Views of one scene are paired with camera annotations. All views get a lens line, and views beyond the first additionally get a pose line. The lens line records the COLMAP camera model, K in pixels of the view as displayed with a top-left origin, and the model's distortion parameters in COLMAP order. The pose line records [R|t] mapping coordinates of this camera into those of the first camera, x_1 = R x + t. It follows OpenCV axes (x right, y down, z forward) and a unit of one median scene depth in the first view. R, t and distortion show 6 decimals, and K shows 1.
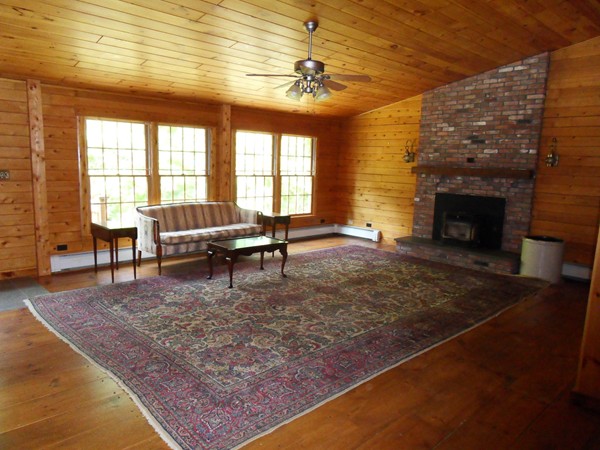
lens RADIAL K [[435.6, 0, 295.0], [0, 435.6, 225.5], [0, 0, 1]] dist [-0.019095, 0.027651]
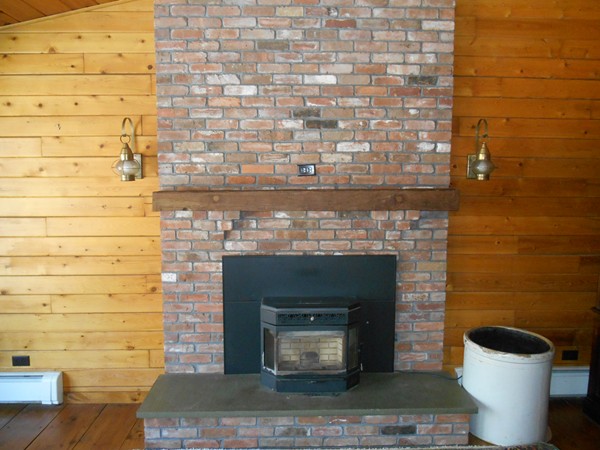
lens RADIAL K [[461.5, 0, 287.5], [0, 461.5, 228.7], [0, 0, 1]] dist [-0.025893, -0.000174]
pose [[0.677831, -0.114995, 0.726168, 0.080314], [0.128541, 0.991016, 0.036951, -0.124447], [-0.723893, 0.068296, 0.686523, 0.786524]]
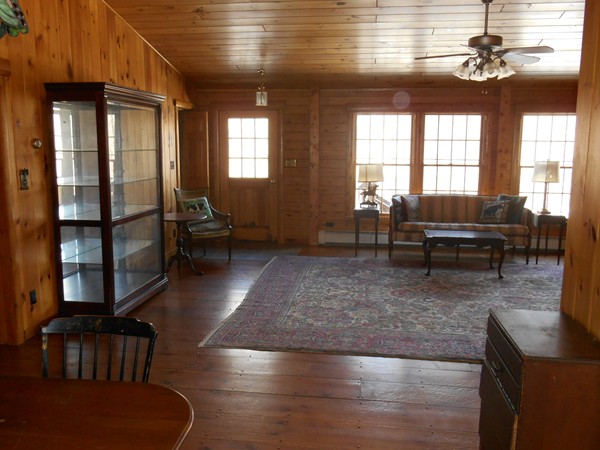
lens RADIAL K [[532.9, 0, 300.5], [0, 532.9, 224.8], [0, 0, 1]] dist [-0.036744, 0.033514]
pose [[0.617379, 0.087350, -0.781801, 0.493699], [-0.100655, 0.994419, 0.031620, 0.012173], [0.780199, 0.059171, 0.622726, 0.027094]]
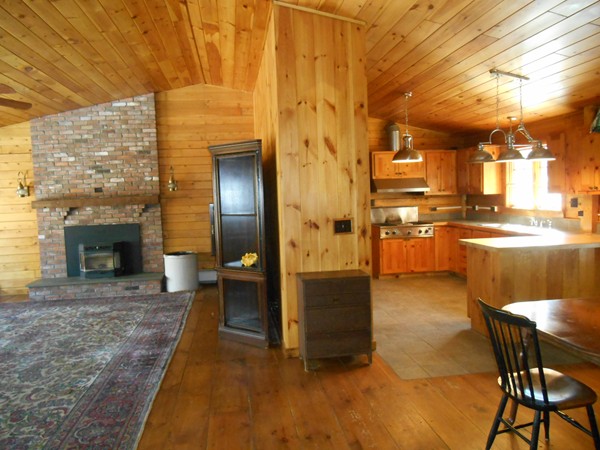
lens RADIAL K [[461.5, 0, 292.2], [0, 461.5, 226.1], [0, 0, 1]] dist [-0.025893, -0.000174]
pose [[0.581268, -0.114443, 0.805624, -0.211349], [0.175959, 0.984313, 0.012870, -0.004601], [-0.794459, 0.134276, 0.592287, 0.038934]]
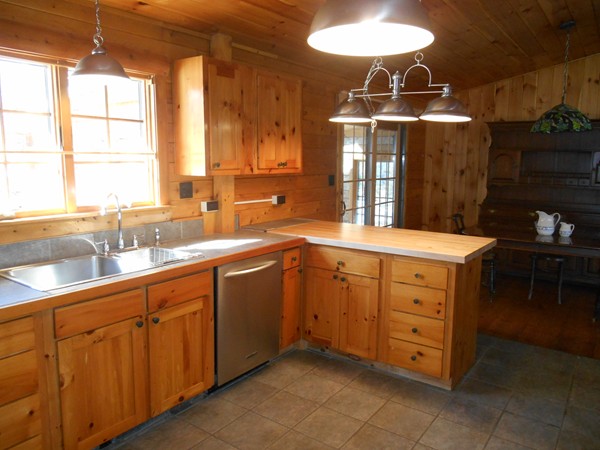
lens RADIAL K [[461.5, 0, 301.0], [0, 461.5, 226.1], [0, 0, 1]] dist [-0.025893, -0.000174]
pose [[-0.980730, -0.015861, -0.194725, 0.803537], [-0.073913, 0.952740, 0.294658, -0.066110], [0.180849, 0.303373, -0.935553, 0.649430]]
